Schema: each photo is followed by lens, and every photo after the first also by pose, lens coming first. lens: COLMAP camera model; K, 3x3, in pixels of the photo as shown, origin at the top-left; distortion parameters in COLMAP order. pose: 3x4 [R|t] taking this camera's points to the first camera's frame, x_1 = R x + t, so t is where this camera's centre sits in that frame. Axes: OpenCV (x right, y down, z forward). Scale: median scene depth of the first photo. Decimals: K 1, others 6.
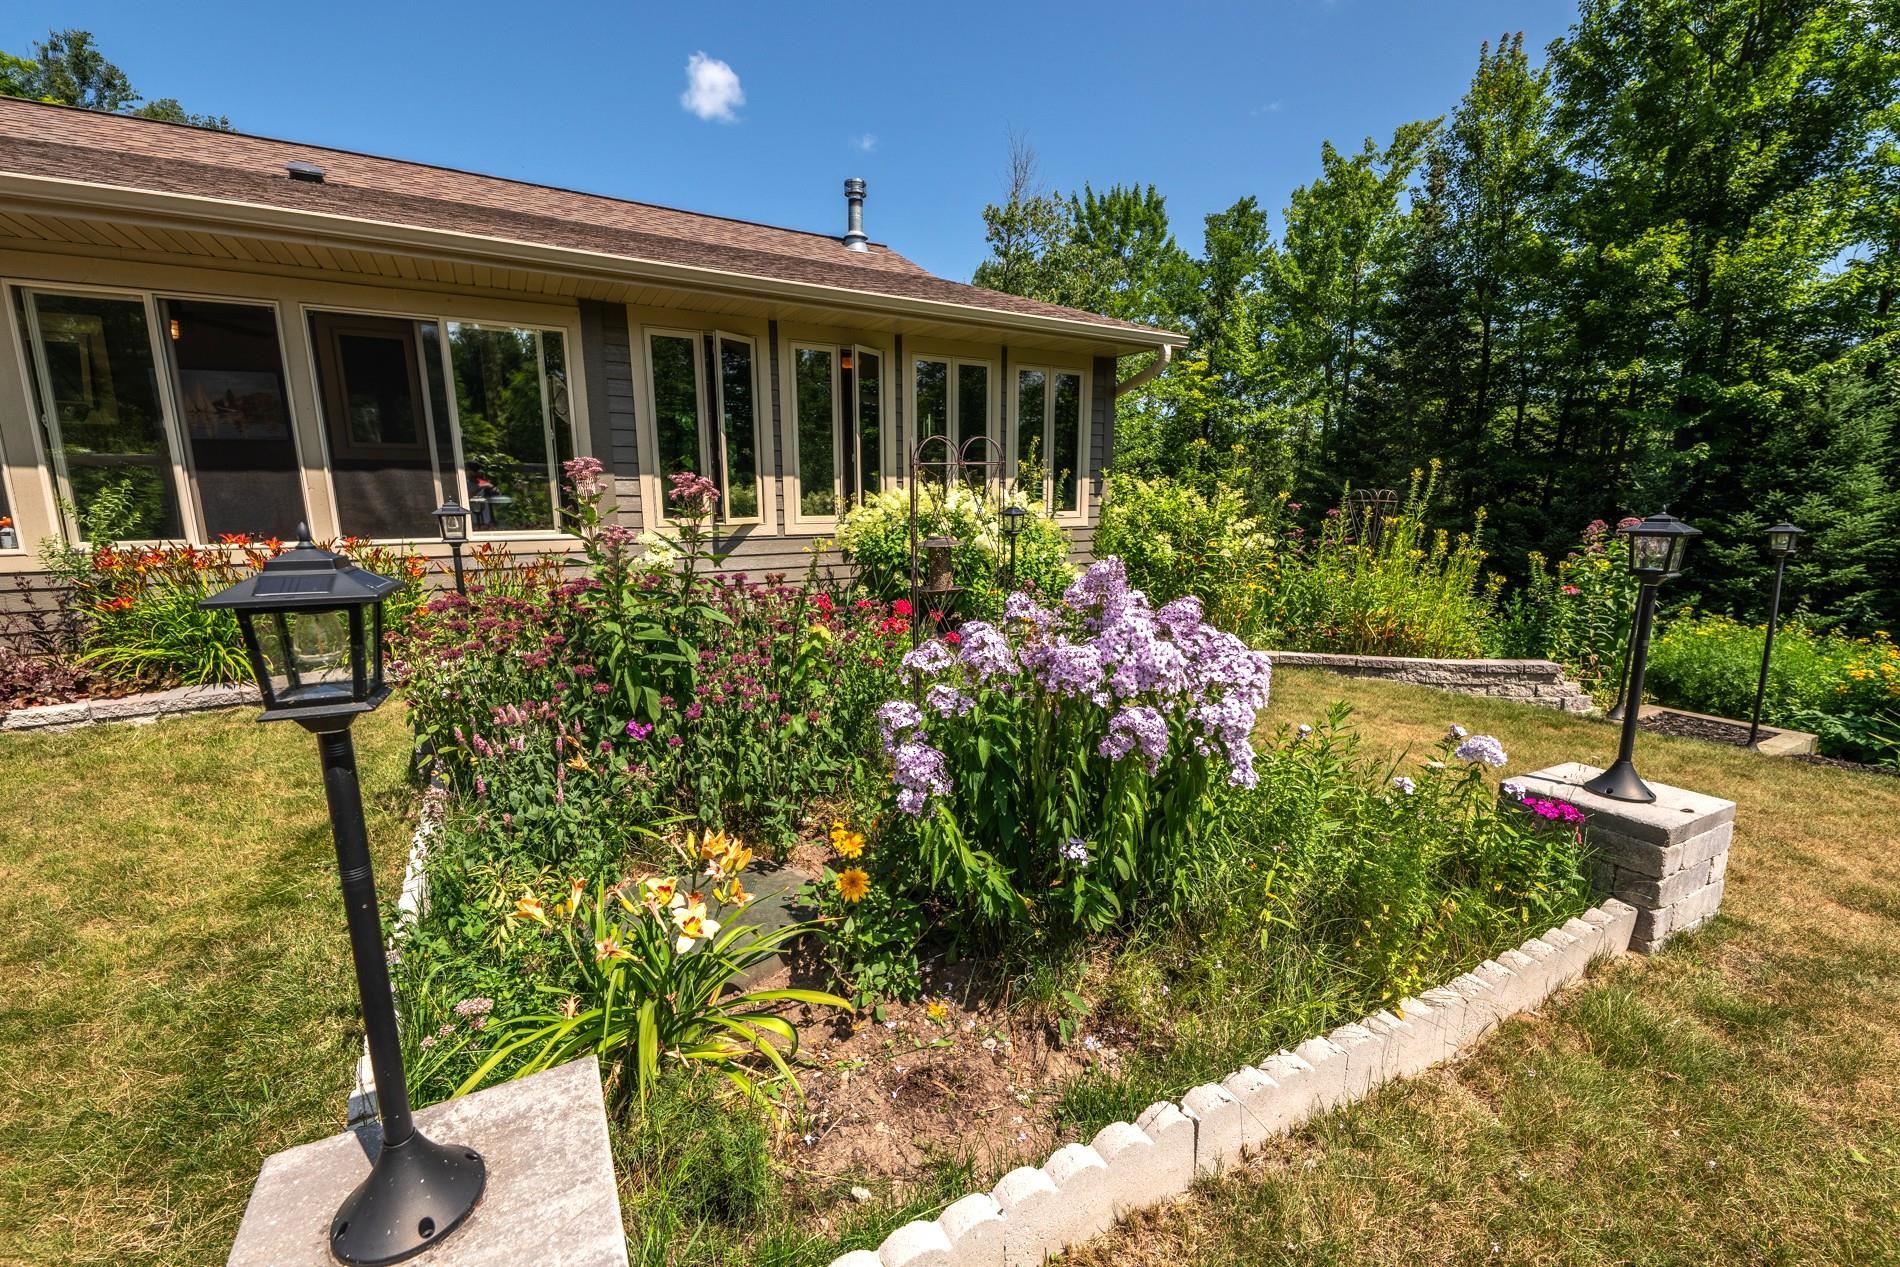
lens RADIAL K [[758.9, 0, 950.0], [0, 758.9, 633.5], [0, 0, 1]] dist [-0.000166, -0.009761]
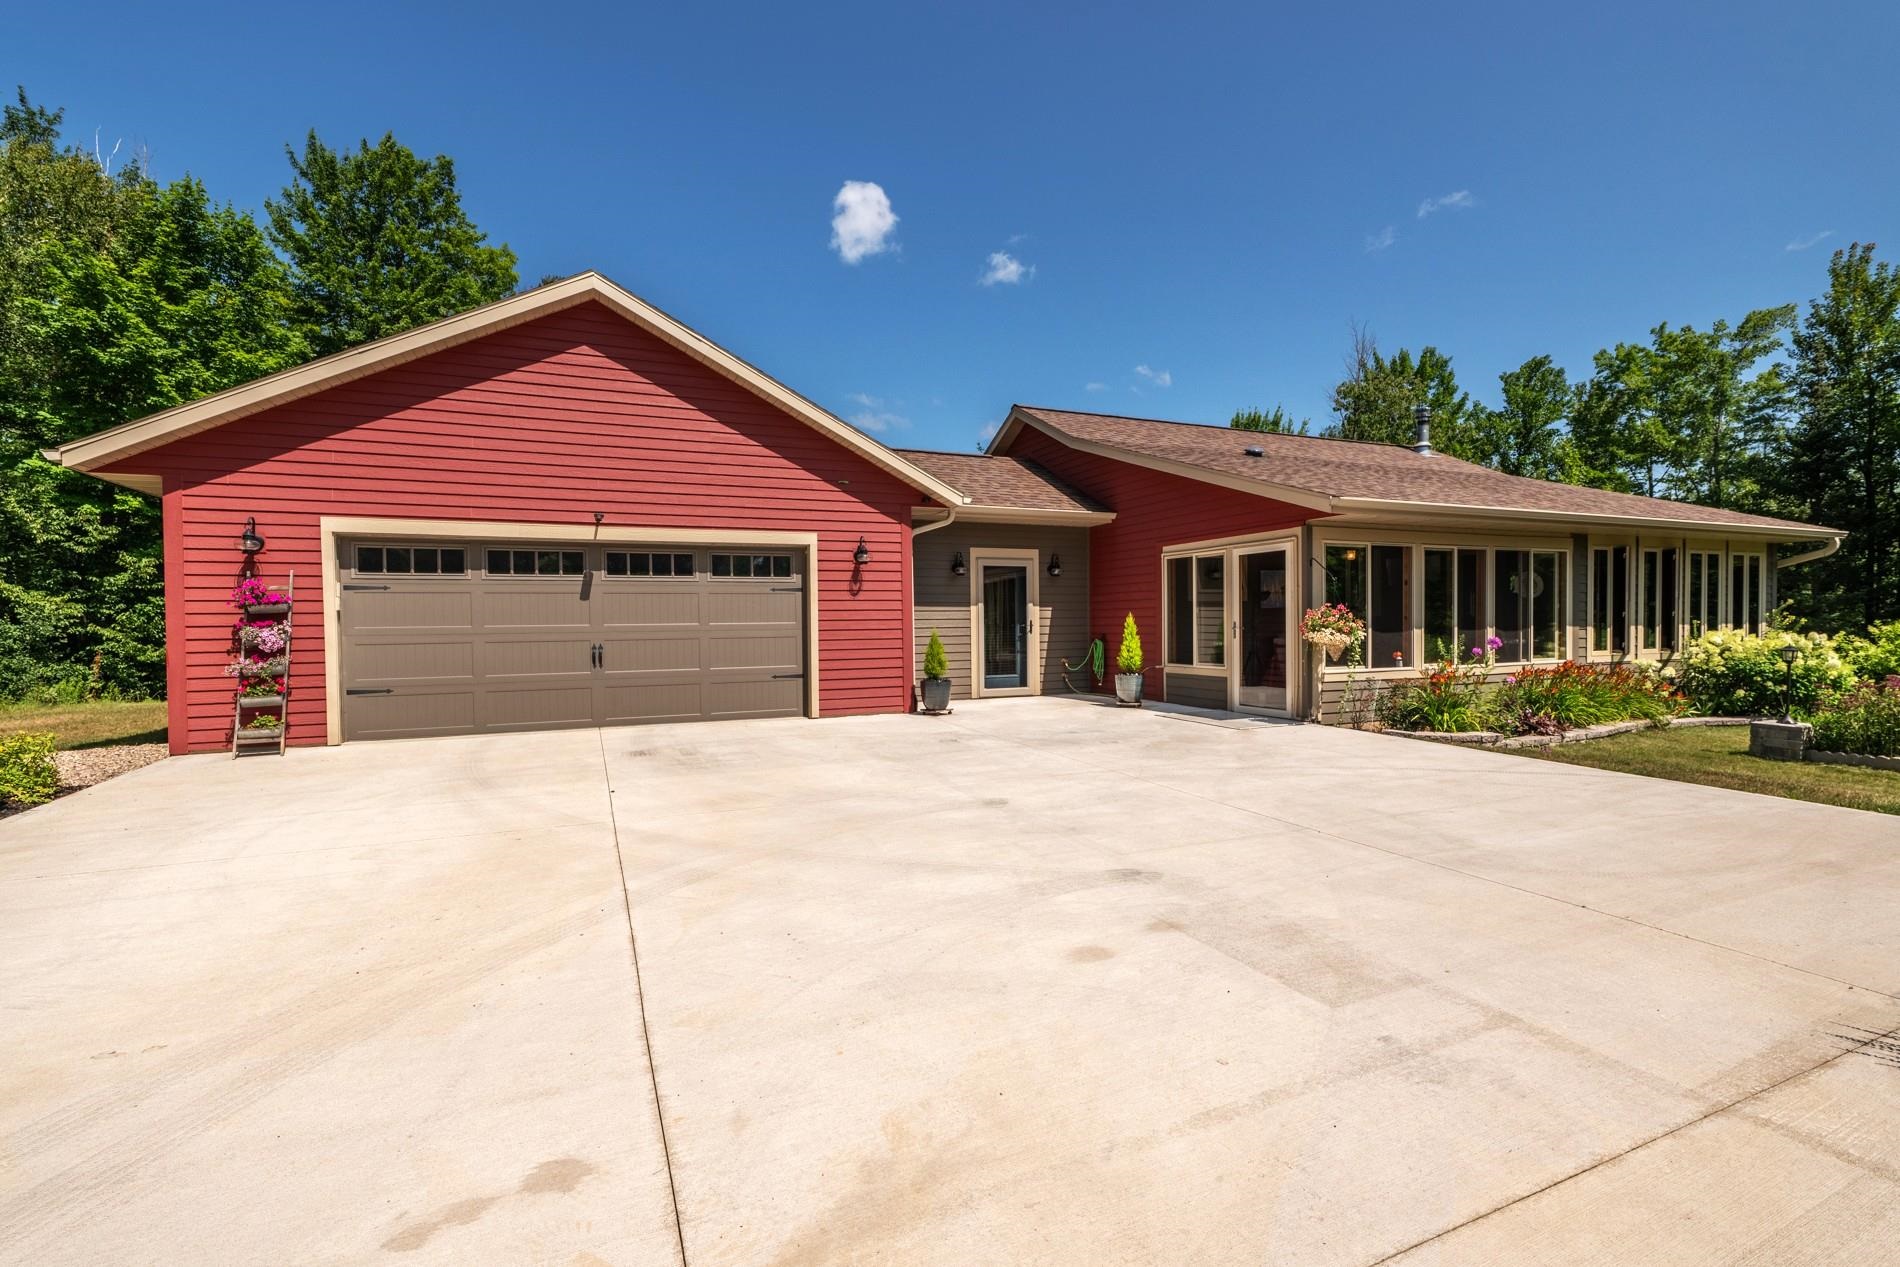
lens RADIAL K [[758.9, 0, 950.0], [0, 758.9, 633.5], [0, 0, 1]] dist [-0.000166, -0.009761]
pose [[0.986168, -0.009129, -0.165497, -0.927089], [-0.016800, 0.987834, -0.154599, 0.059216], [0.164895, 0.155241, 0.974017, -0.552329]]
